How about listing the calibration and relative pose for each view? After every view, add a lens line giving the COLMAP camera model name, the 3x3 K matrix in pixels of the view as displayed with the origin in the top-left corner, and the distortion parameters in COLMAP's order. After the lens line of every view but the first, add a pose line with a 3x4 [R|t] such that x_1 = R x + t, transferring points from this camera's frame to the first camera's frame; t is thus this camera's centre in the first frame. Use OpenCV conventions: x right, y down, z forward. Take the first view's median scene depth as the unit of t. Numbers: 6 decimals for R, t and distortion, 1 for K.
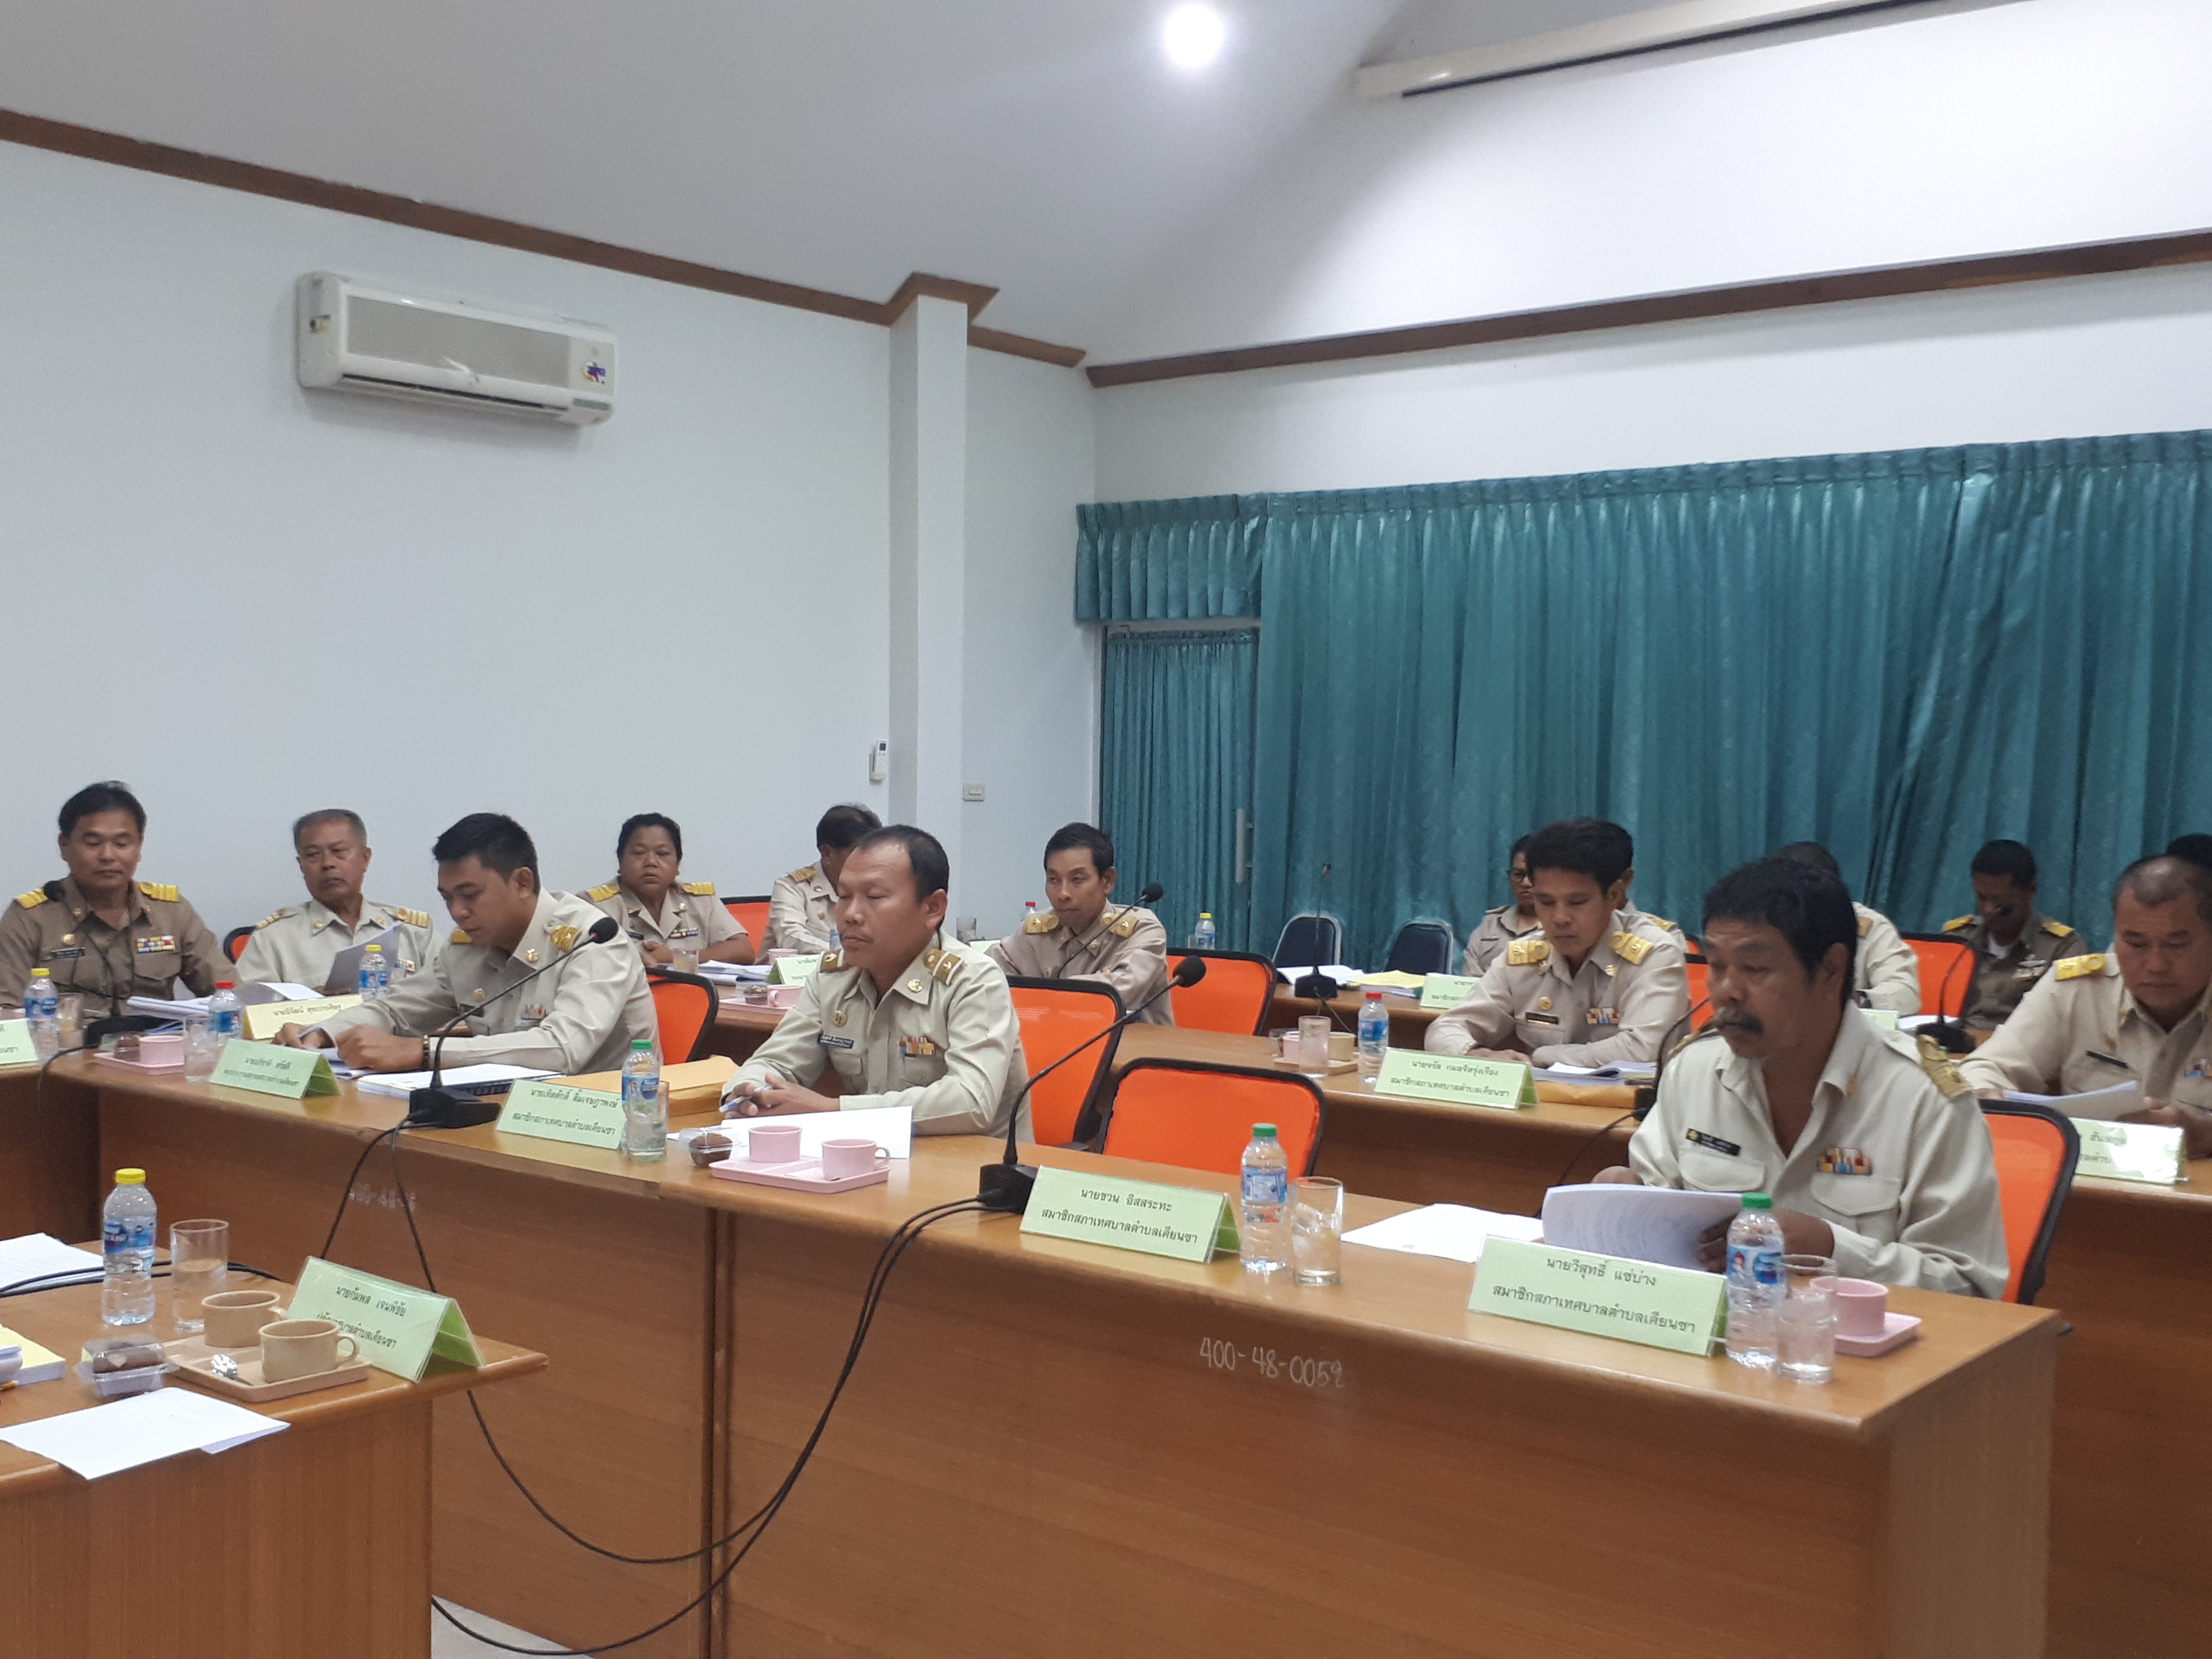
lens RADIAL K [[2387.0, 0, 1107.0], [0, 2387.0, 839.2], [0, 0, 1]] dist [0.180730, -0.502958]
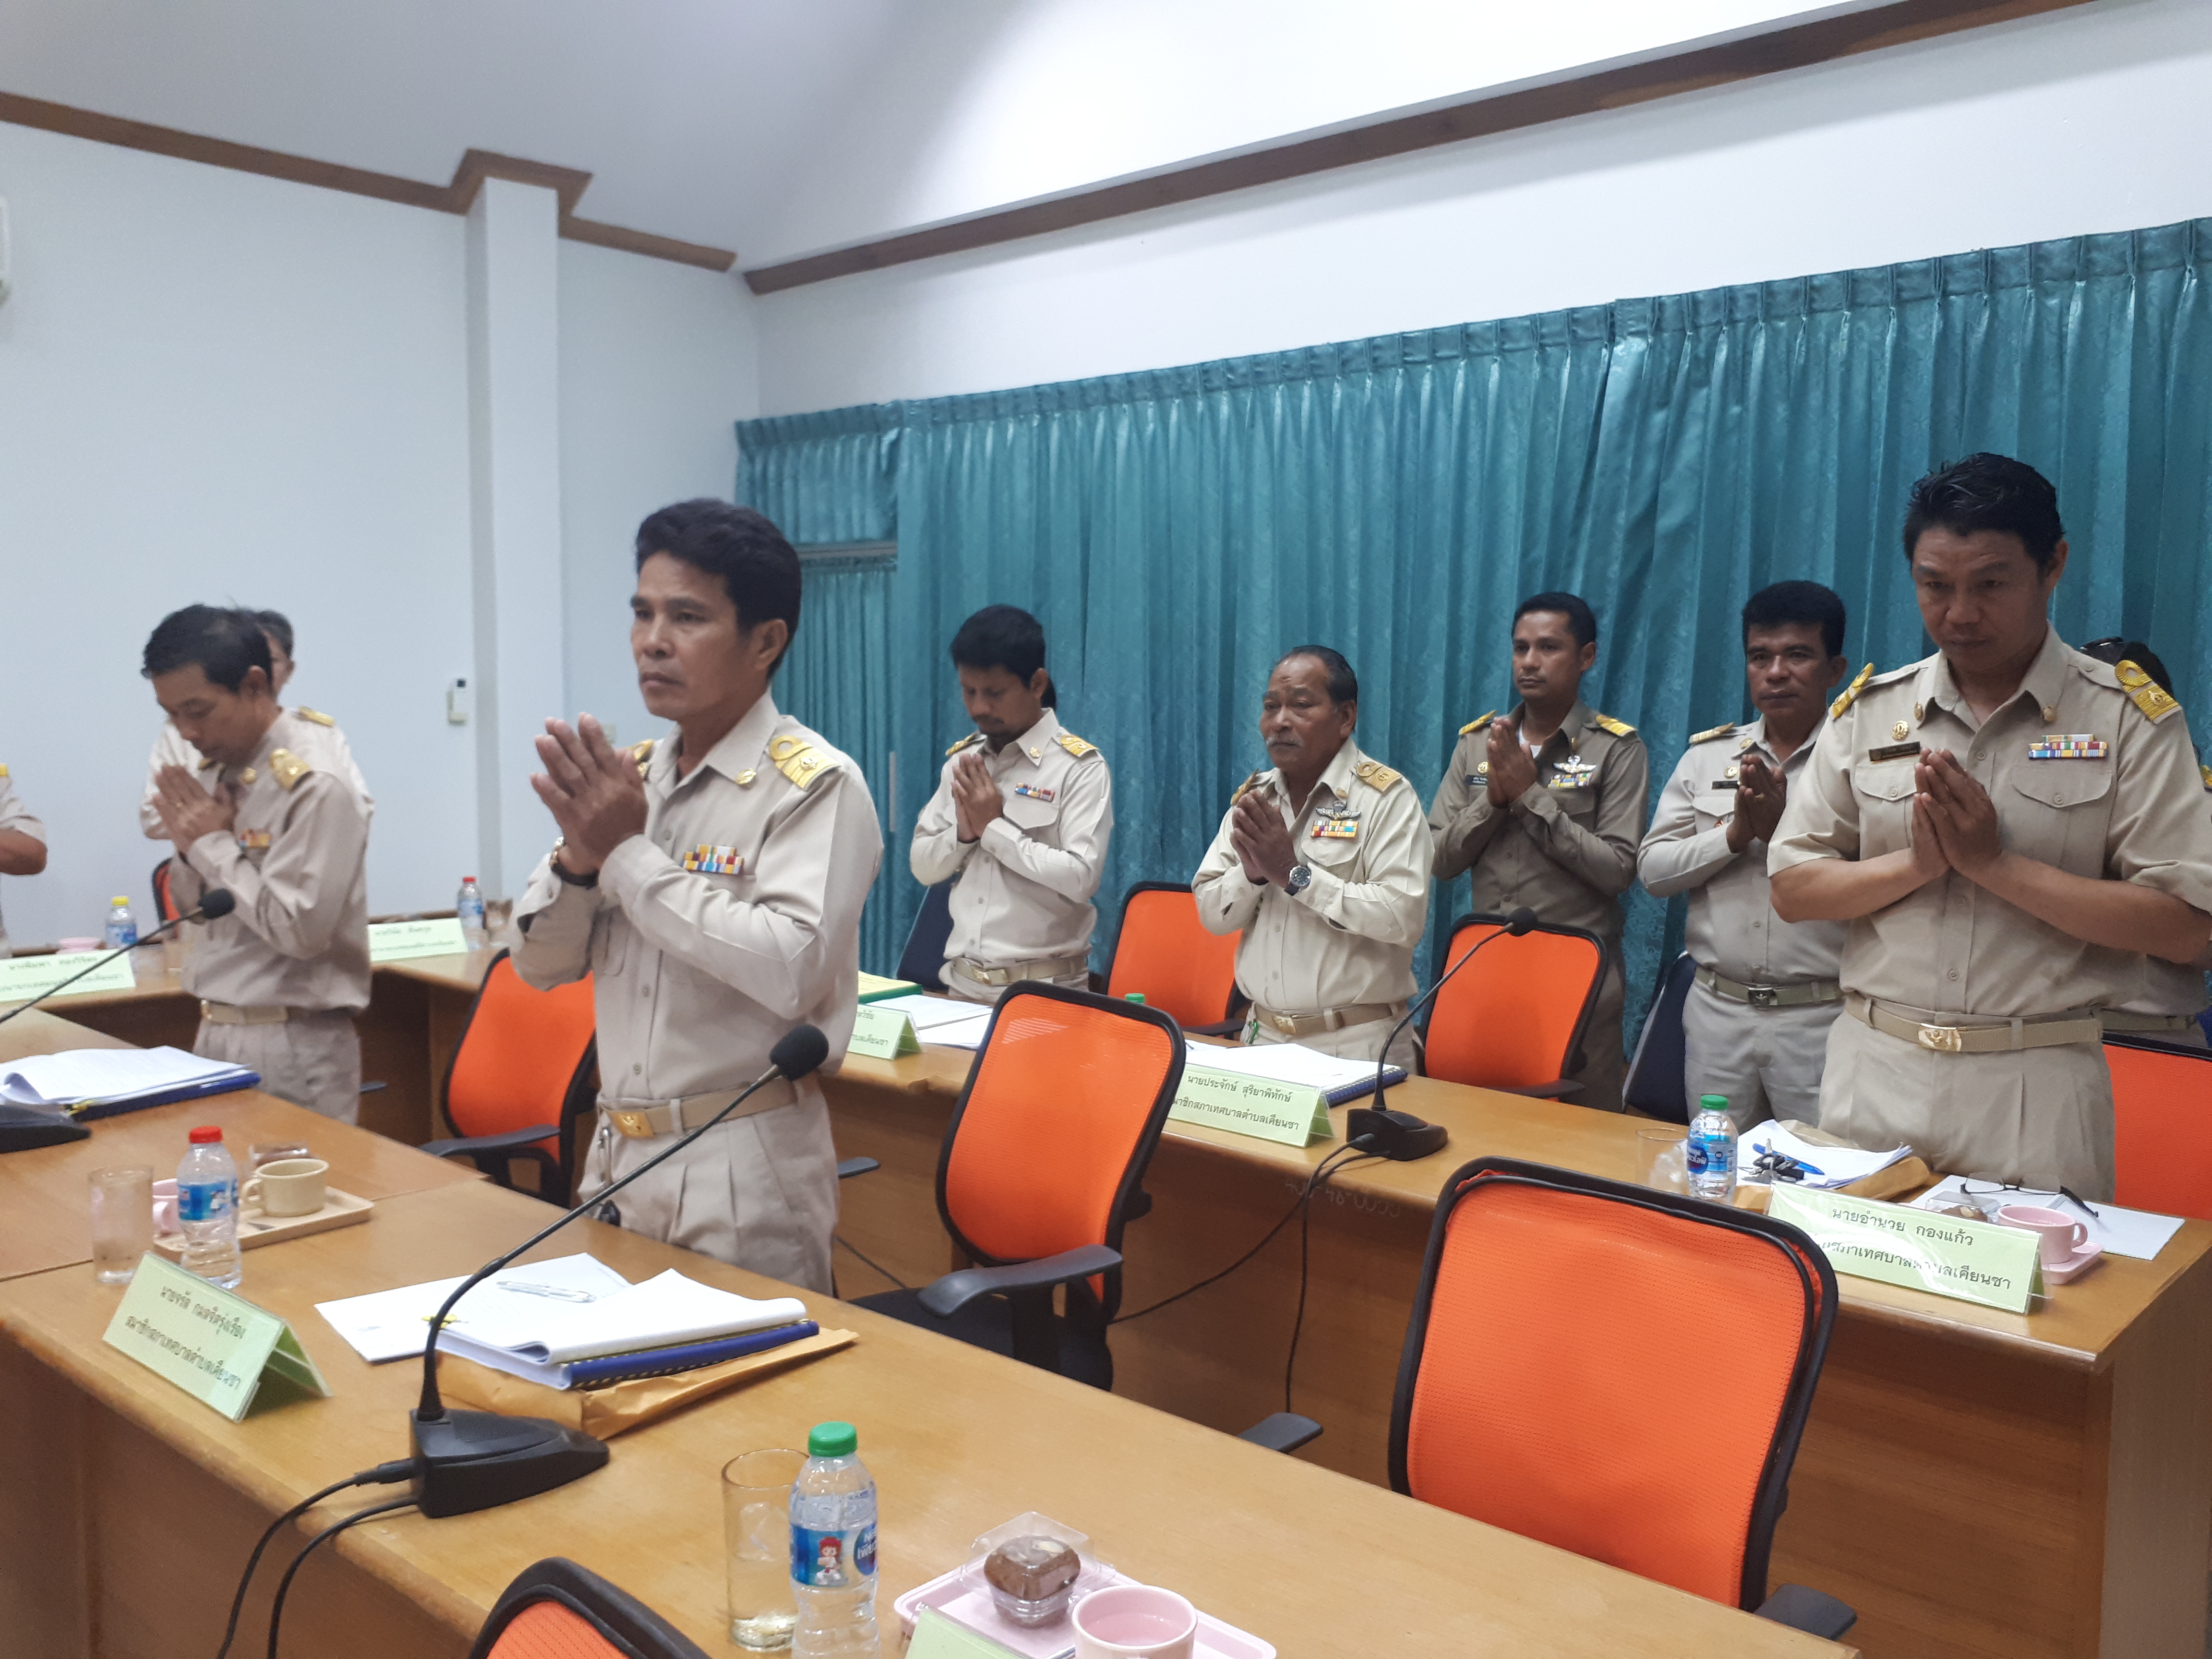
lens RADIAL K [[1890.5, 0, 1100.6], [0, 1890.5, 832.7], [0, 0, 1]] dist [0.113604, -0.182722]
pose [[0.997747, -0.005600, -0.066850, 0.214217], [0.008647, 0.998932, 0.045383, -0.017397], [0.066524, -0.045859, 0.996730, 0.335011]]
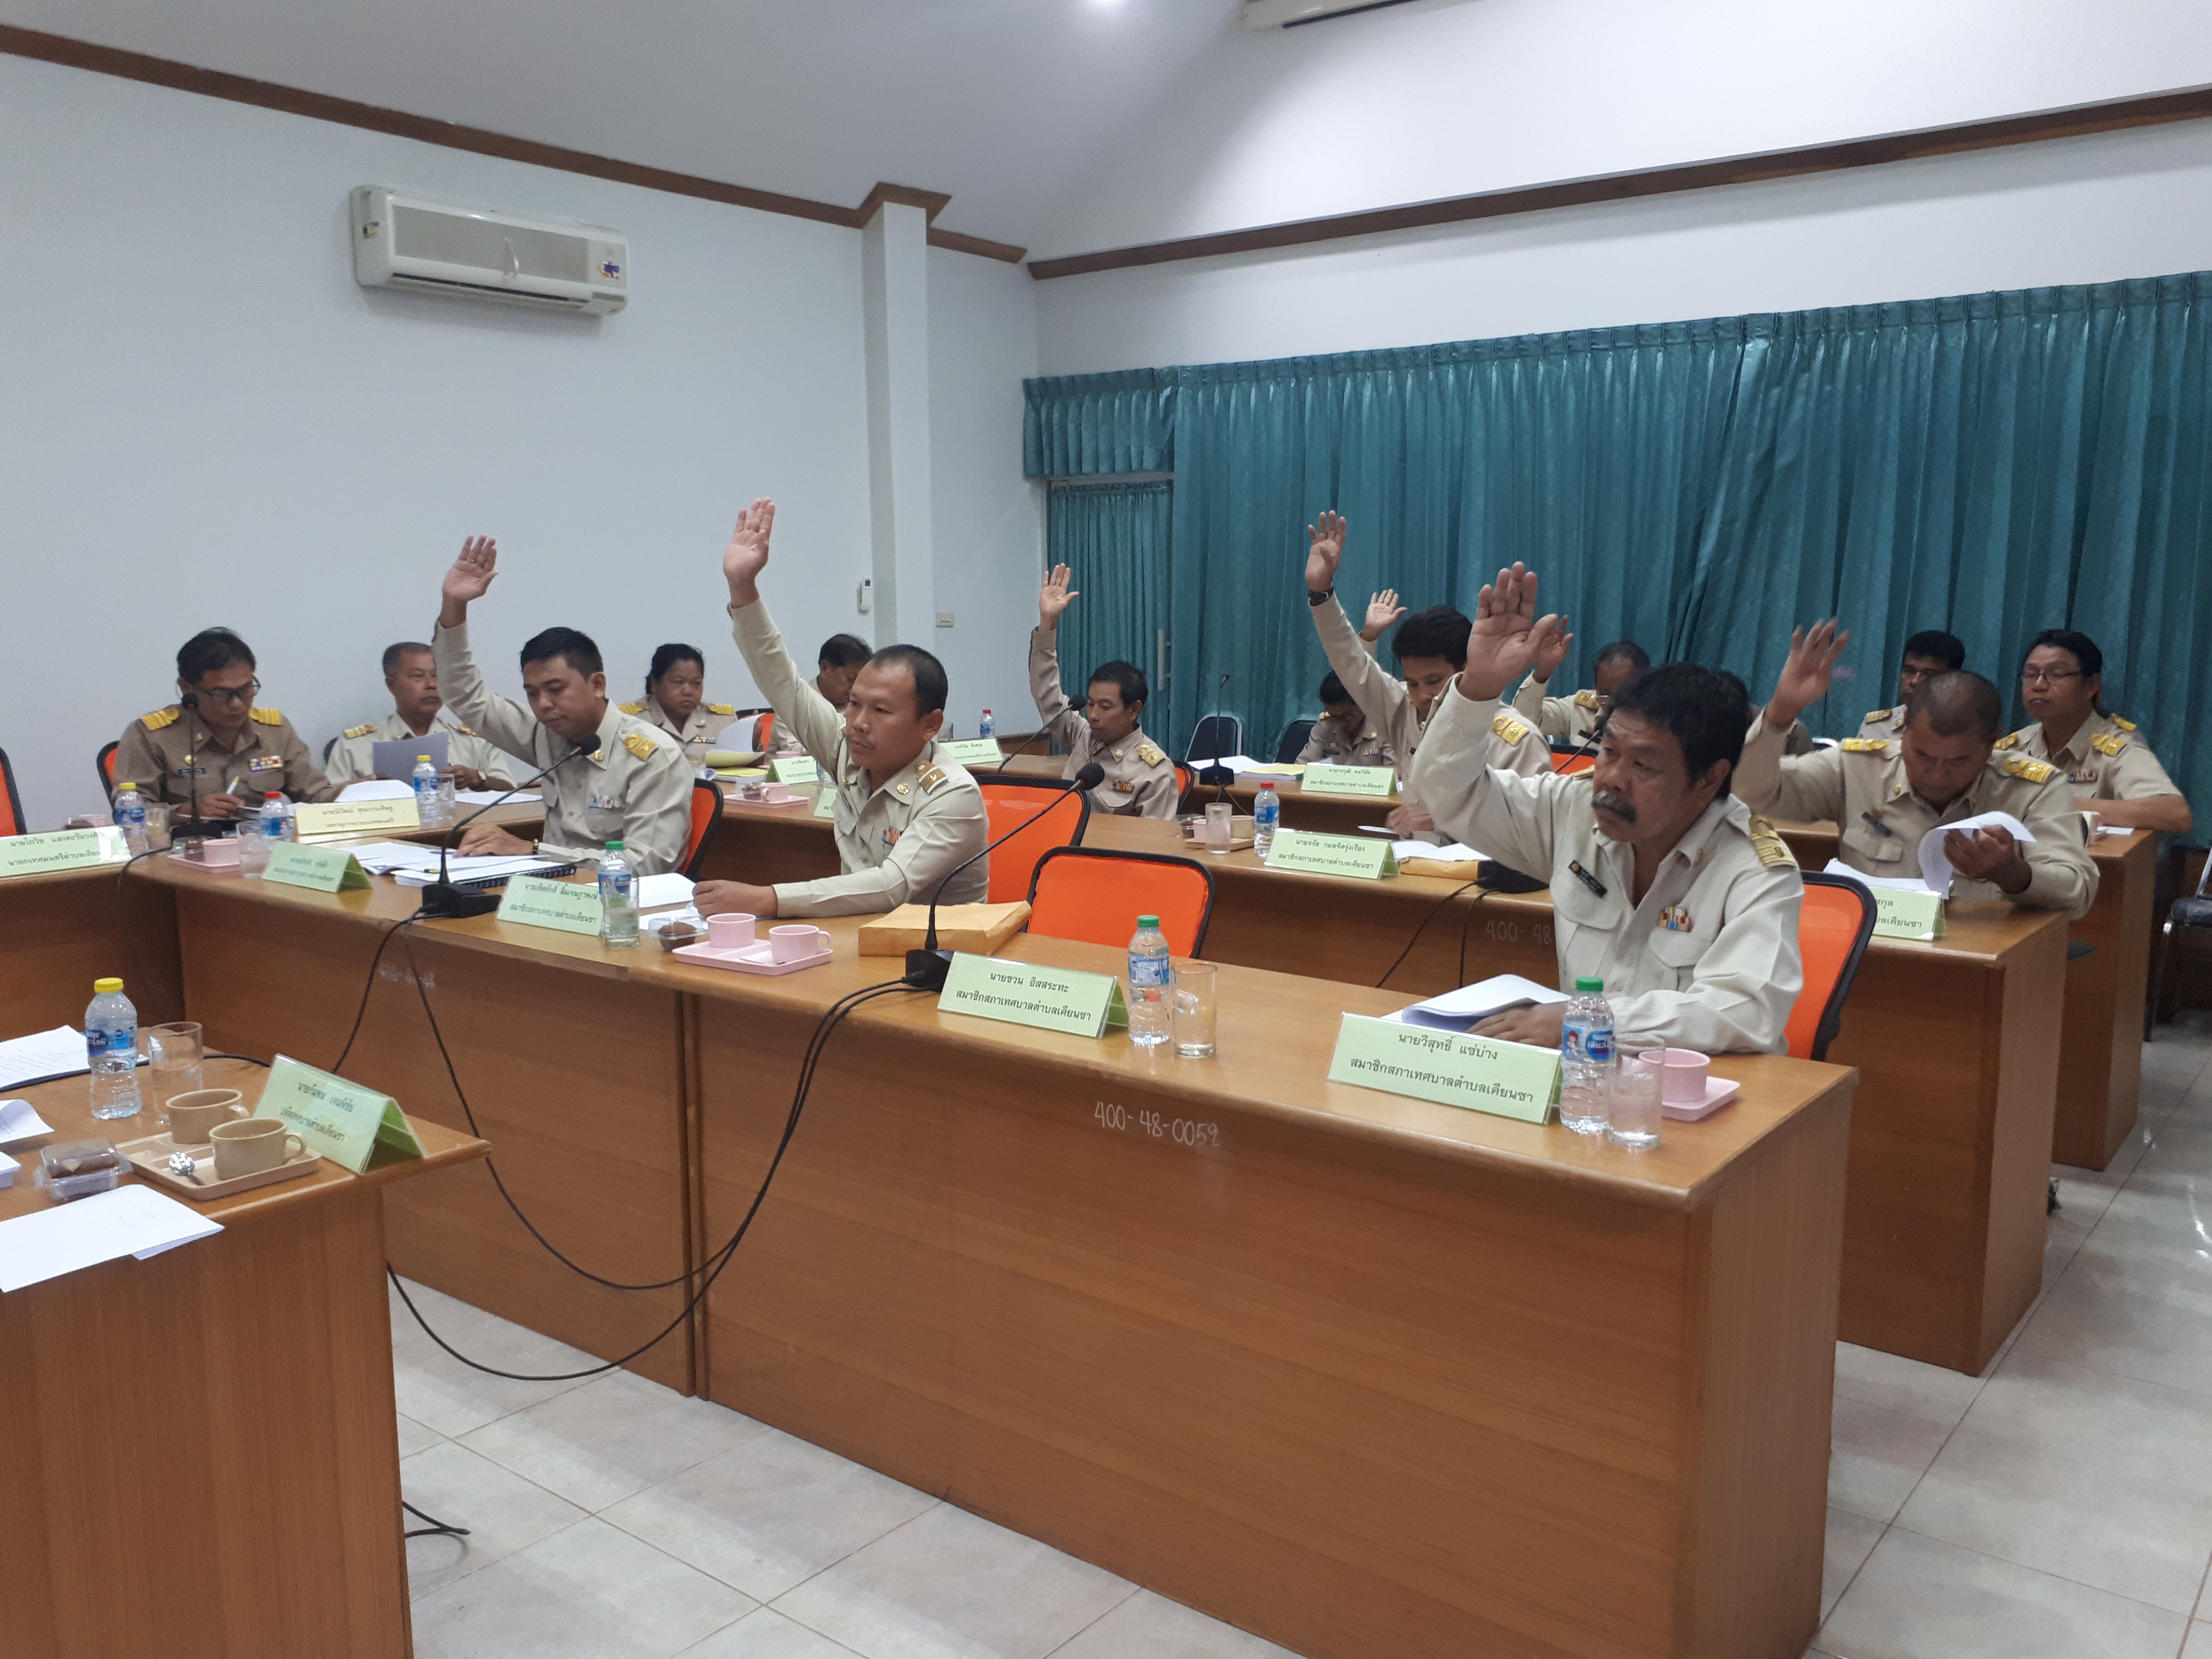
lens RADIAL K [[1803.4, 0, 1109.1], [0, 1803.4, 855.4], [0, 0, 1]] dist [0.060611, -0.117459]
pose [[0.999654, -0.020699, 0.016205, 0.013796], [0.018769, 0.993607, 0.111326, -0.000807], [-0.018406, -0.110984, 0.993652, 0.069113]]
